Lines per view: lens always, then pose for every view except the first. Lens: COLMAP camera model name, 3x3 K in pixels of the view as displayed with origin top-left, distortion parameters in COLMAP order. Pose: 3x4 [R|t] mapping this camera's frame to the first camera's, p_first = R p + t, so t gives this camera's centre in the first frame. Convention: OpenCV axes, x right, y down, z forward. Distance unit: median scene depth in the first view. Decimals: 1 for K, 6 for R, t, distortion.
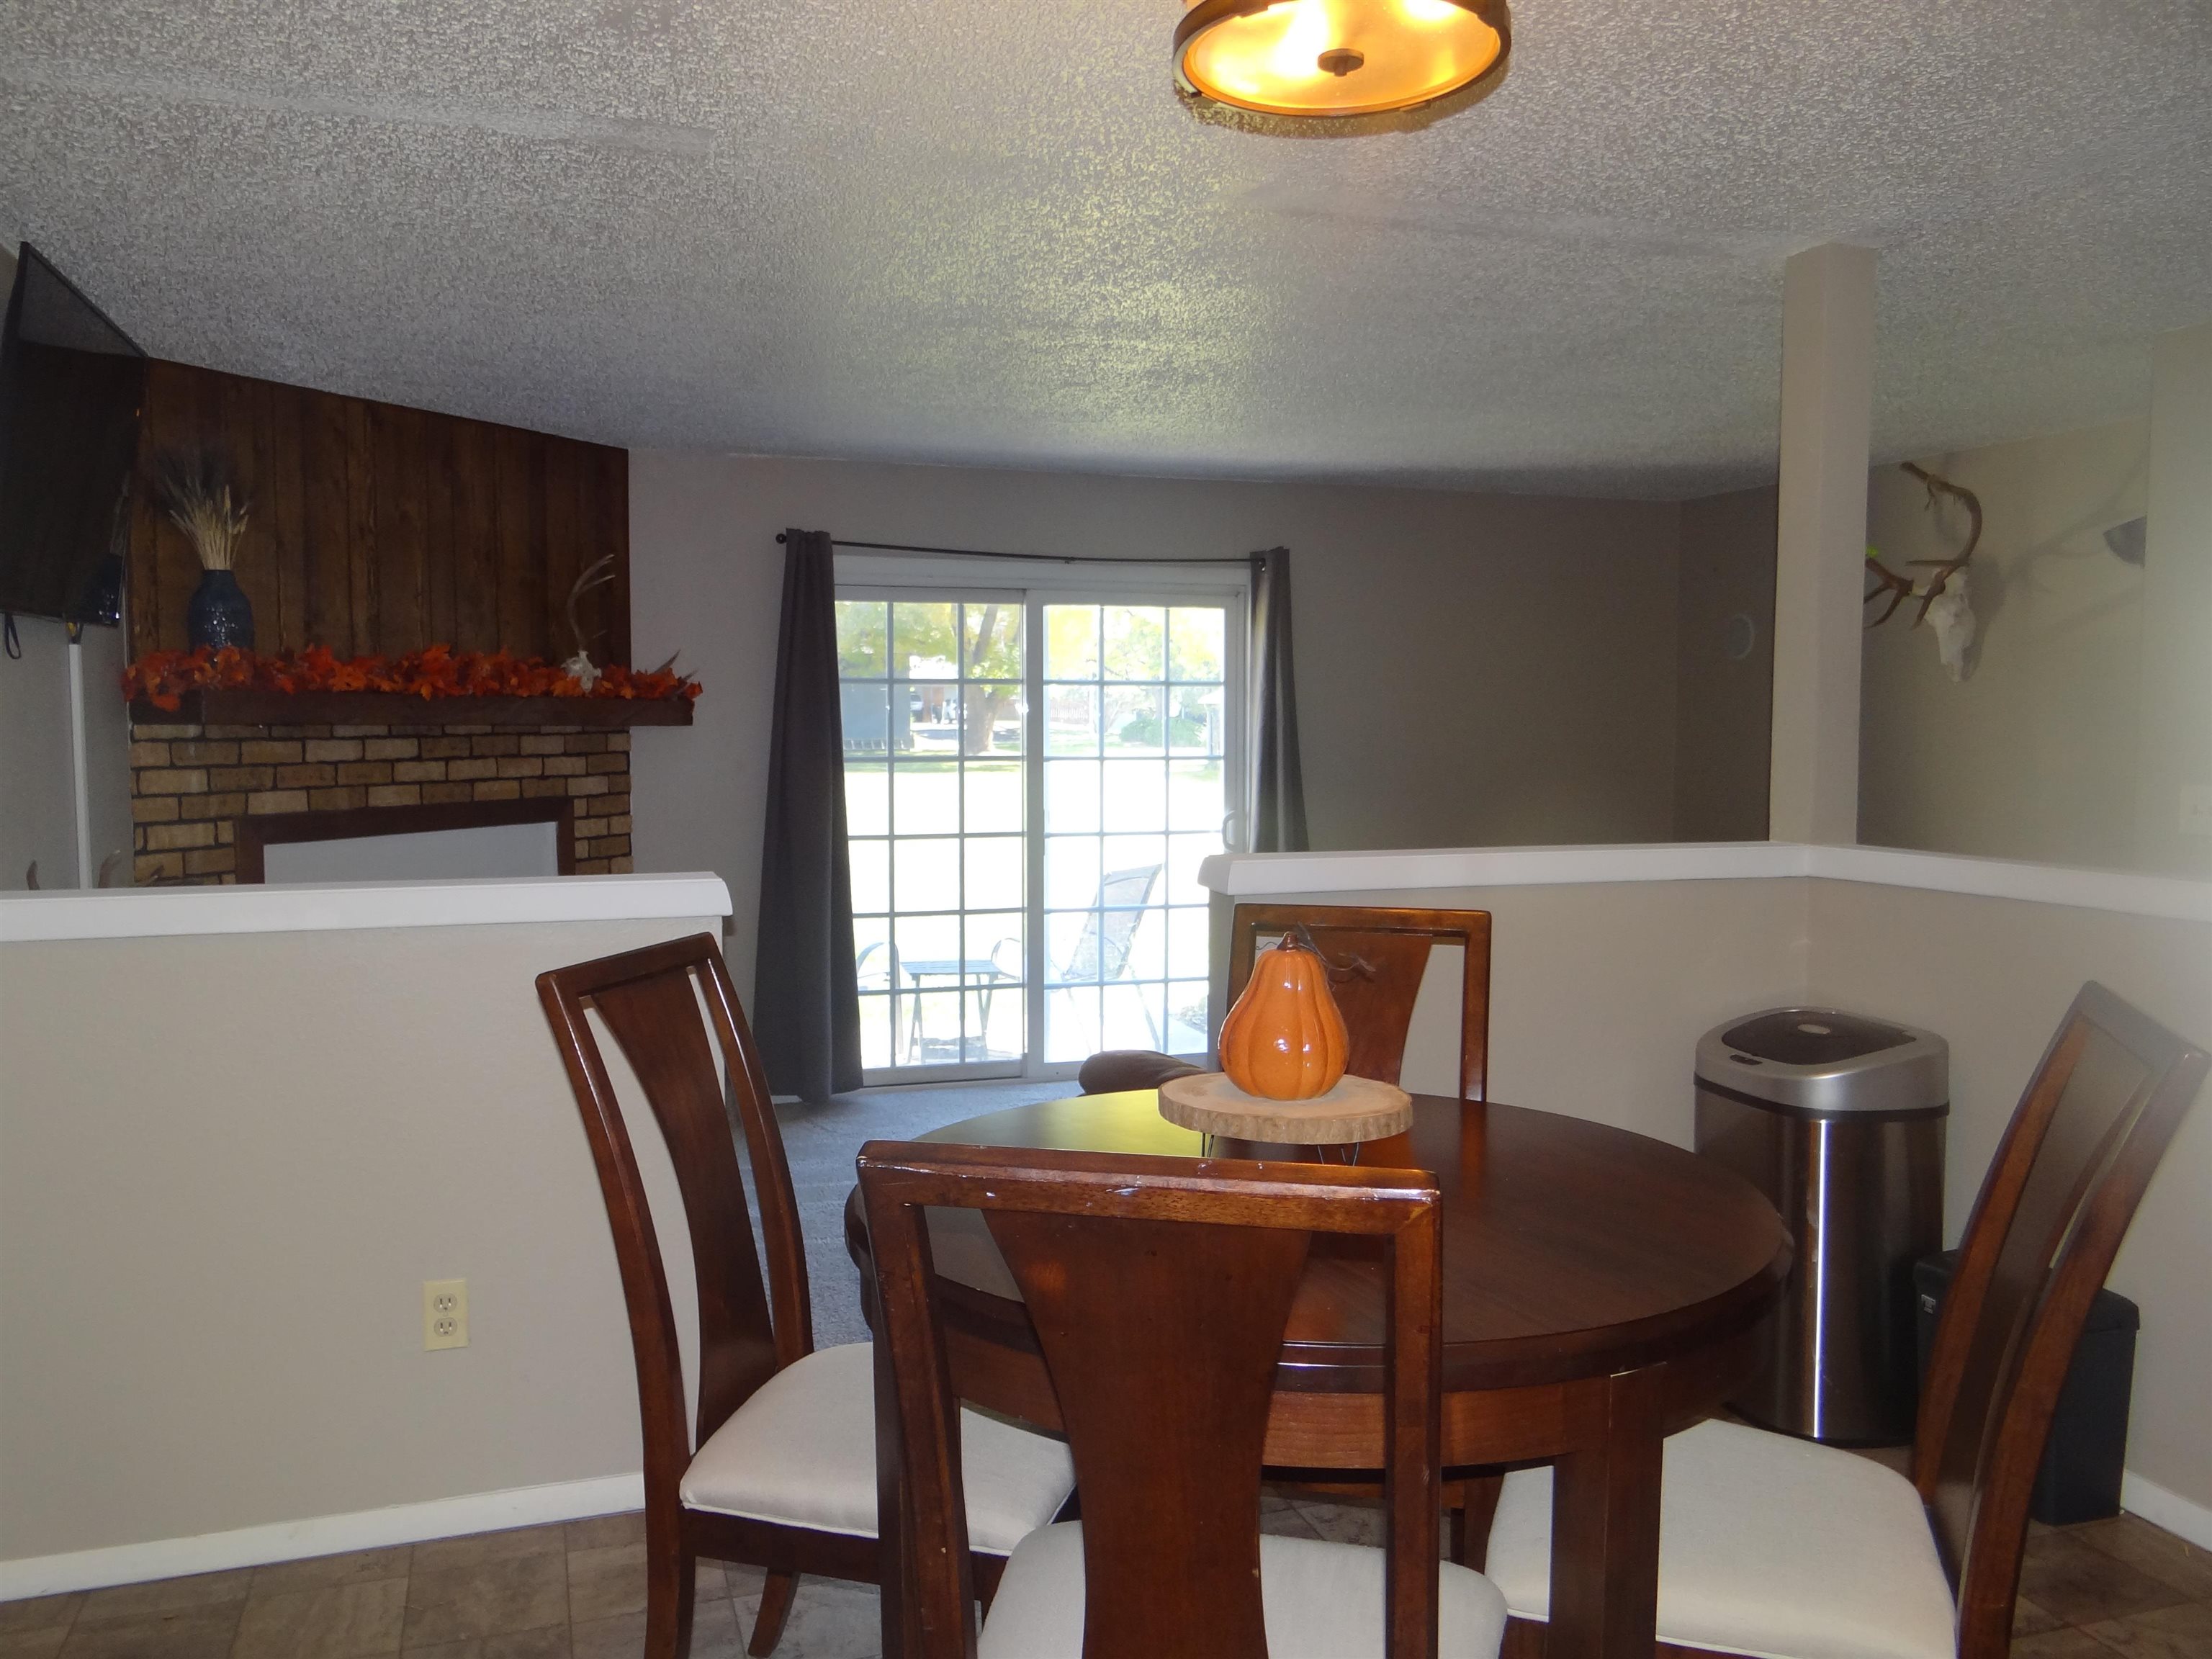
lens RADIAL K [[1752.7, 0, 1100.8], [0, 1752.7, 833.7], [0, 0, 1]] dist [0.008380, -0.003537]
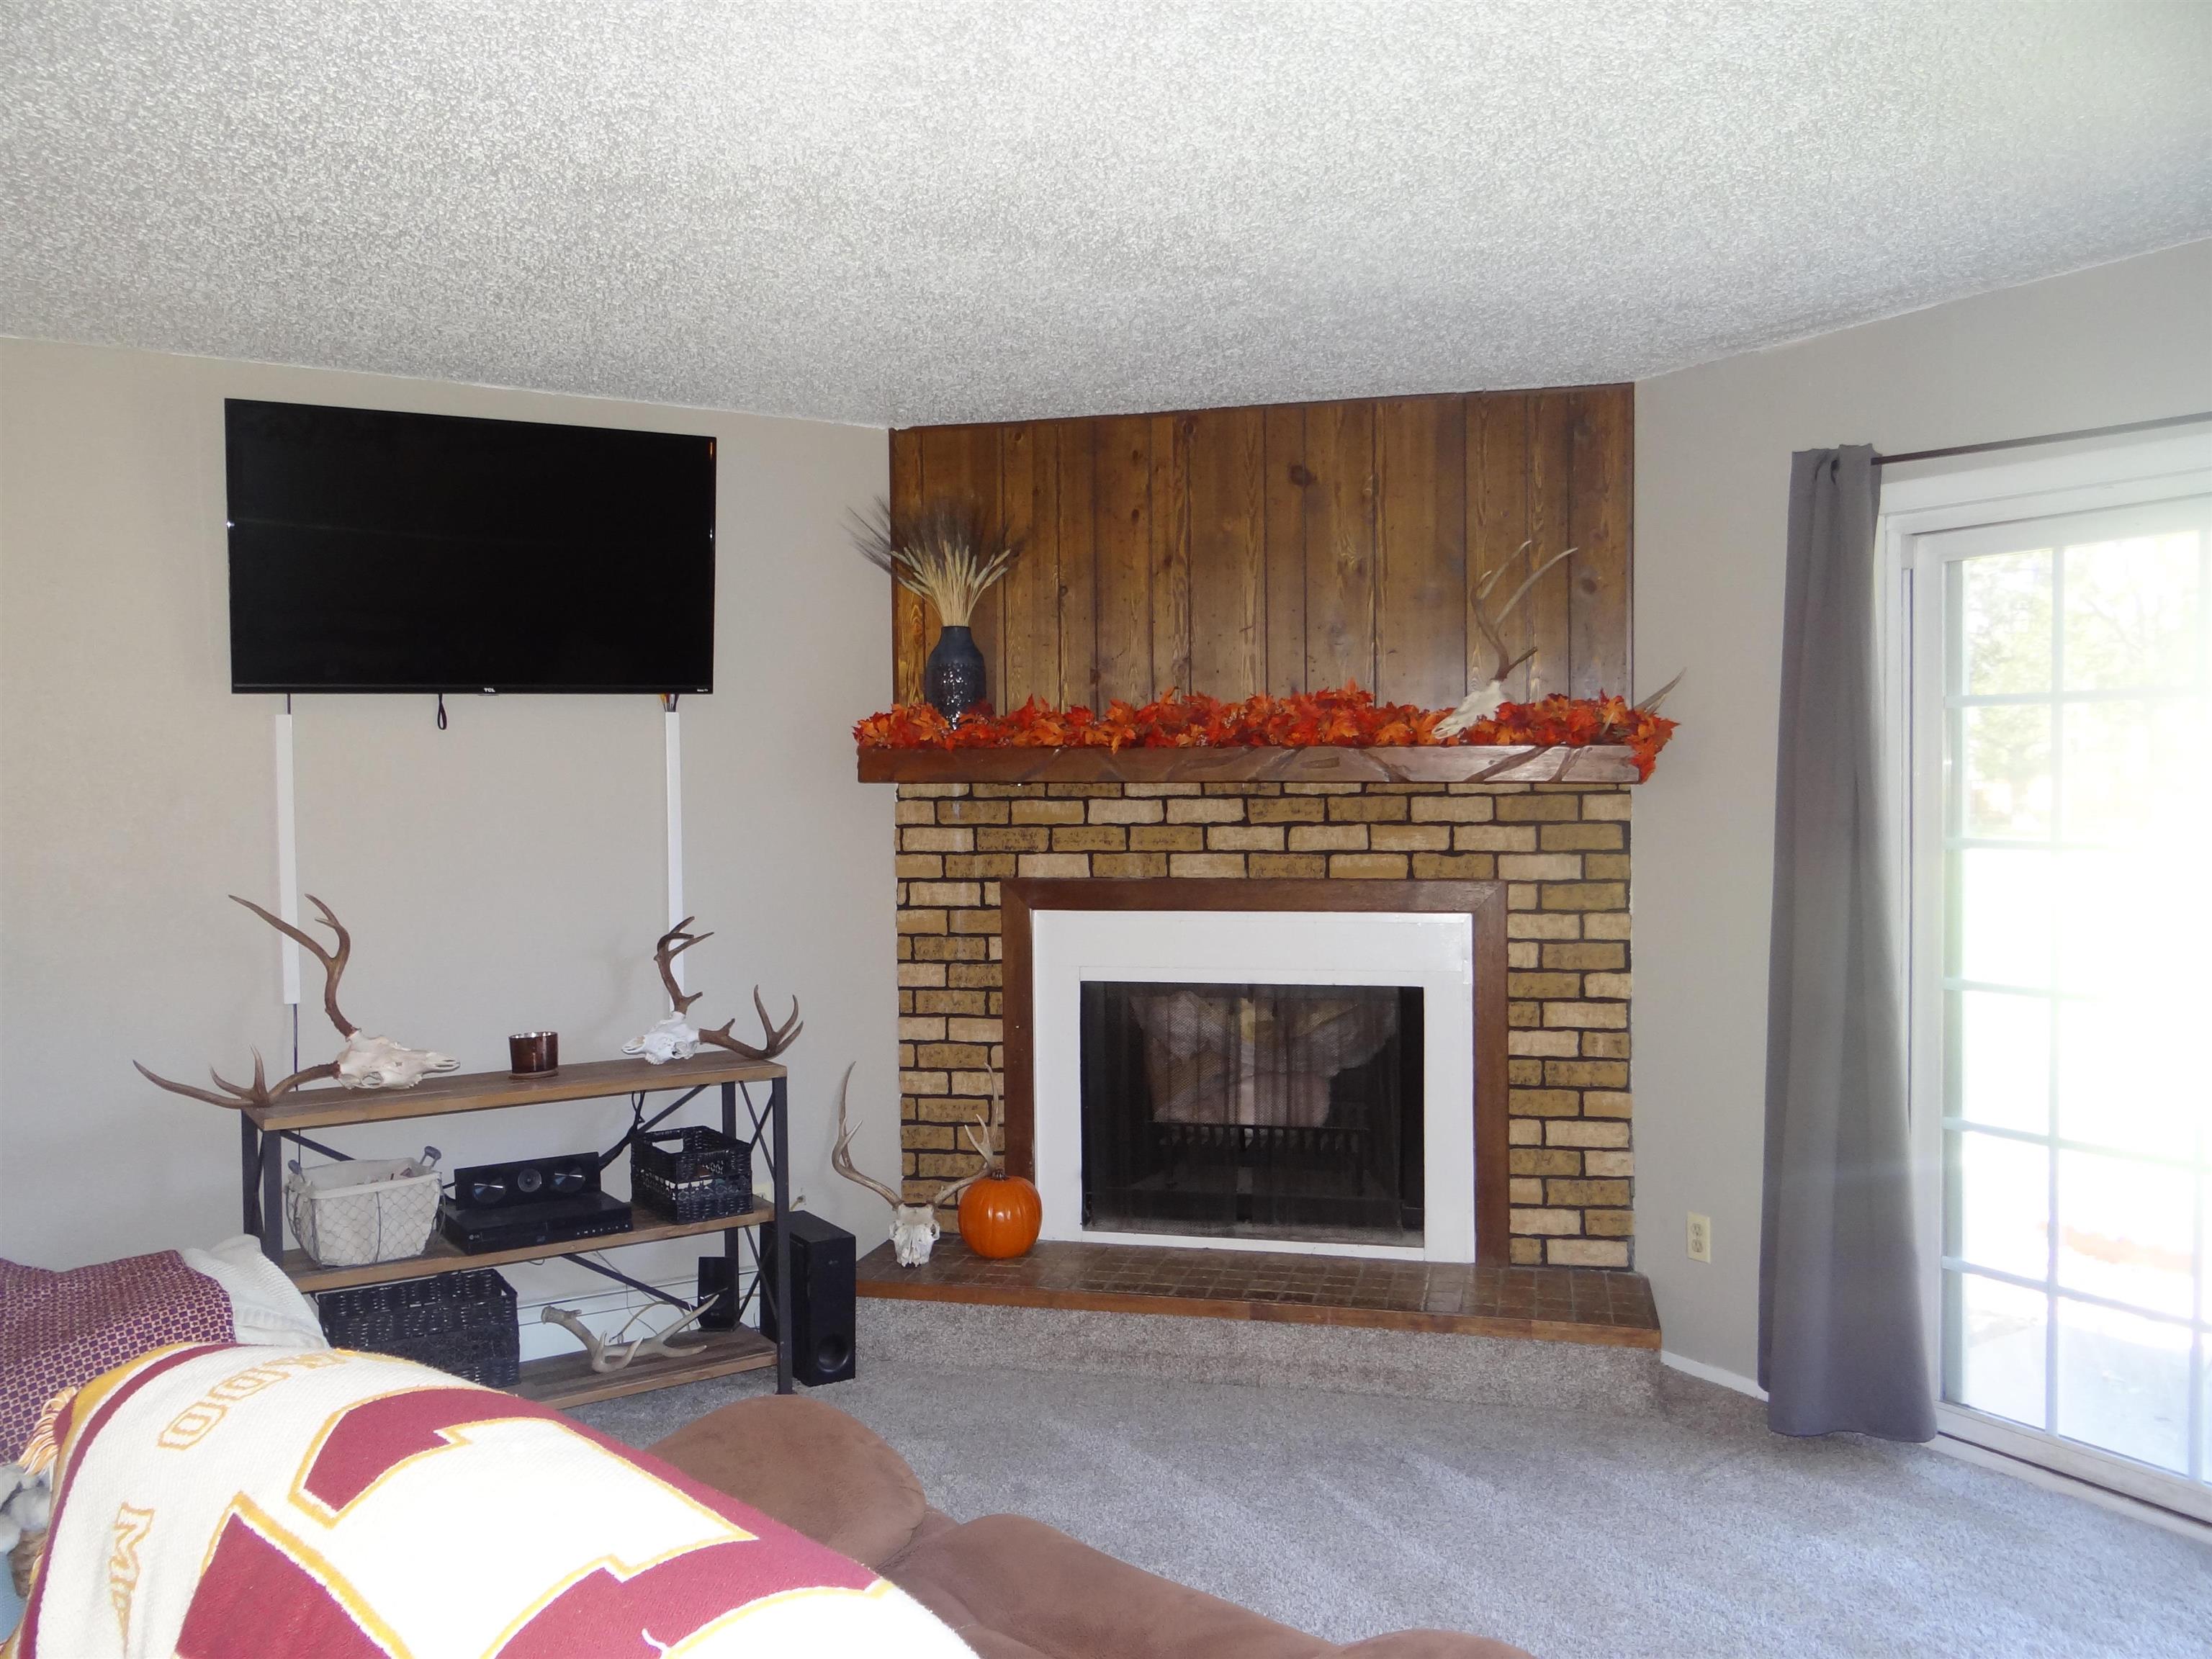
lens RADIAL K [[1752.7, 0, 1101.6], [0, 1752.7, 819.3], [0, 0, 1]] dist [0.008380, -0.003537]
pose [[0.235365, 0.022026, -0.971658, 0.419935], [-0.058504, 0.998251, 0.008457, -0.049336], [0.970145, 0.054855, 0.236242, 0.760950]]
